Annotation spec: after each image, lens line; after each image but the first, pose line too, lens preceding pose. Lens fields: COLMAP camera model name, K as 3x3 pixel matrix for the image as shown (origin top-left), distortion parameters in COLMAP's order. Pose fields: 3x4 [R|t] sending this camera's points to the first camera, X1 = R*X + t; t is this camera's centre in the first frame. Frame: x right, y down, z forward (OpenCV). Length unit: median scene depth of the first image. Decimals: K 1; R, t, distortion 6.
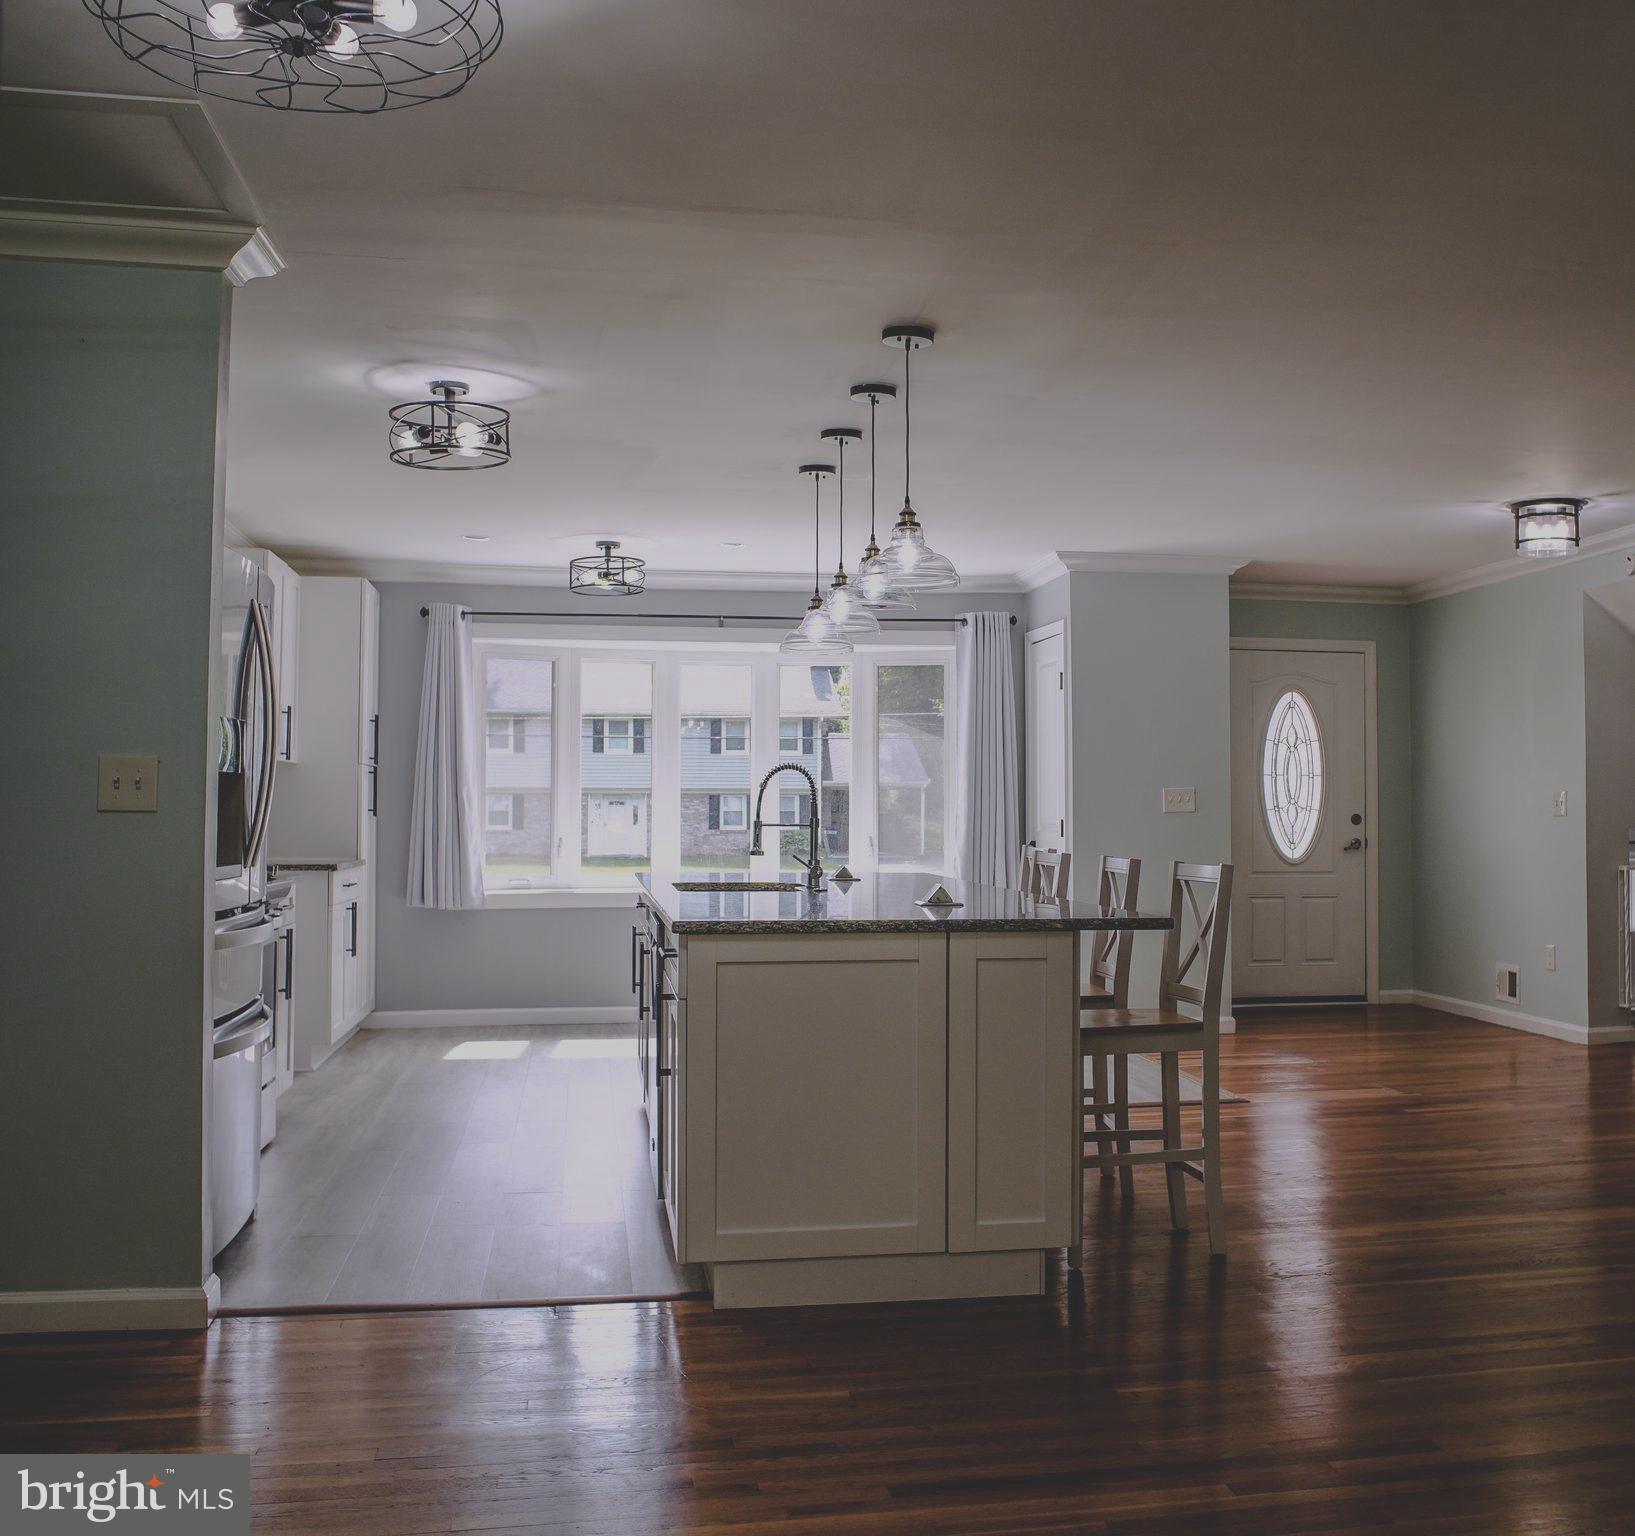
lens RADIAL K [[2212.0, 0, 821.1], [0, 2212.0, 767.6], [0, 0, 1]] dist [-0.096536, 0.000000]
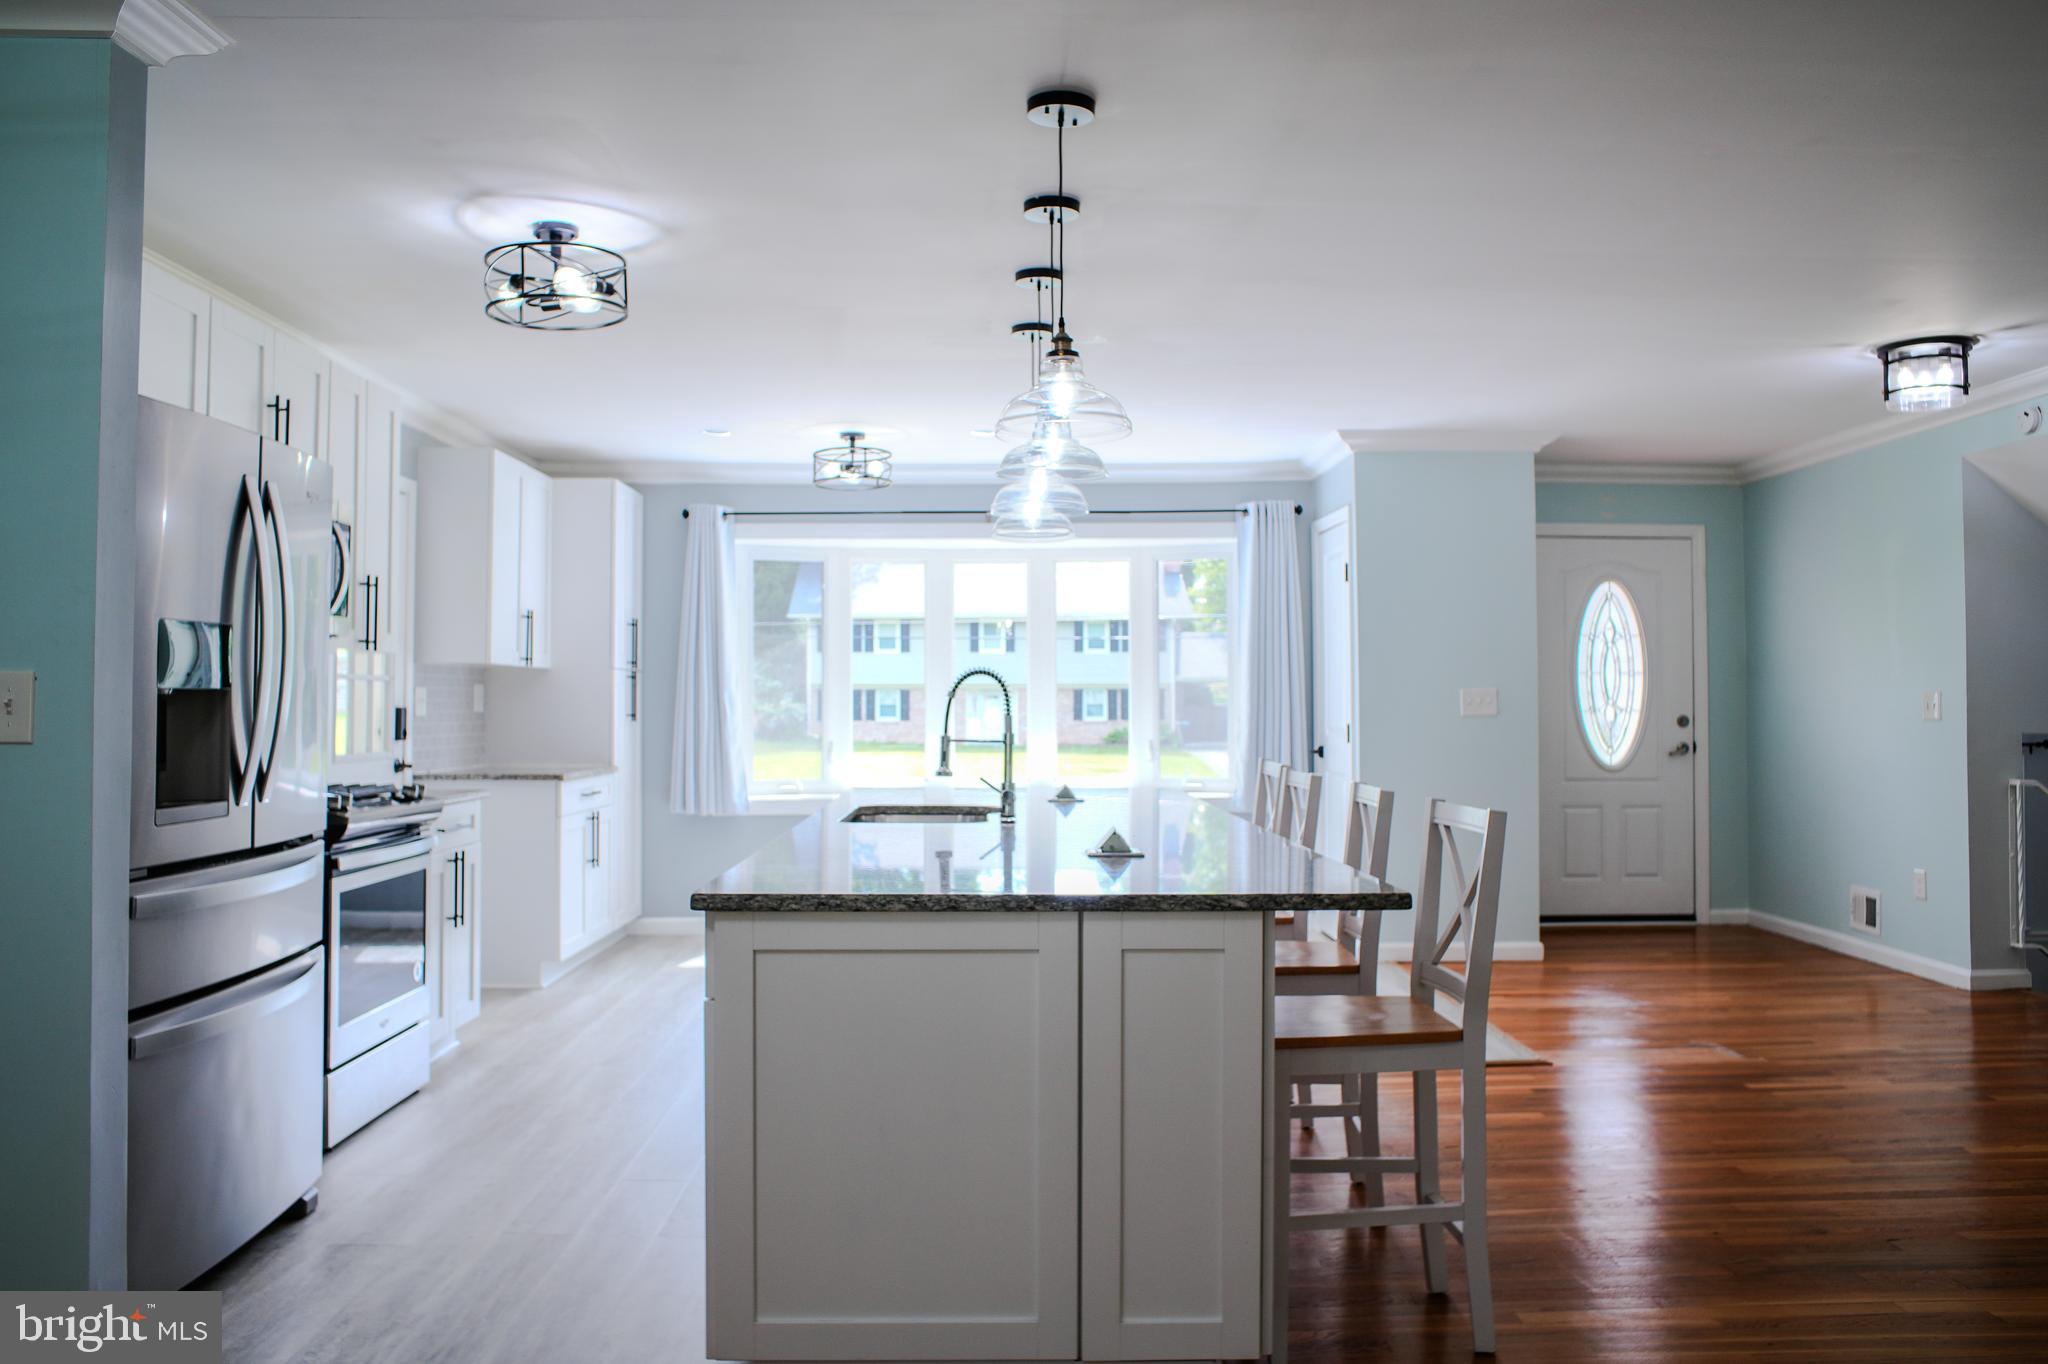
lens RADIAL K [[1568.6, 0, 1006.1], [0, 1568.6, 676.9], [0, 0, 1]] dist [-0.089090, 0.055870]
pose [[0.985278, -0.005678, -0.170863, 0.082192], [0.007580, 0.999916, 0.010481, -0.003921], [0.170789, -0.011622, 0.985239, 0.346258]]
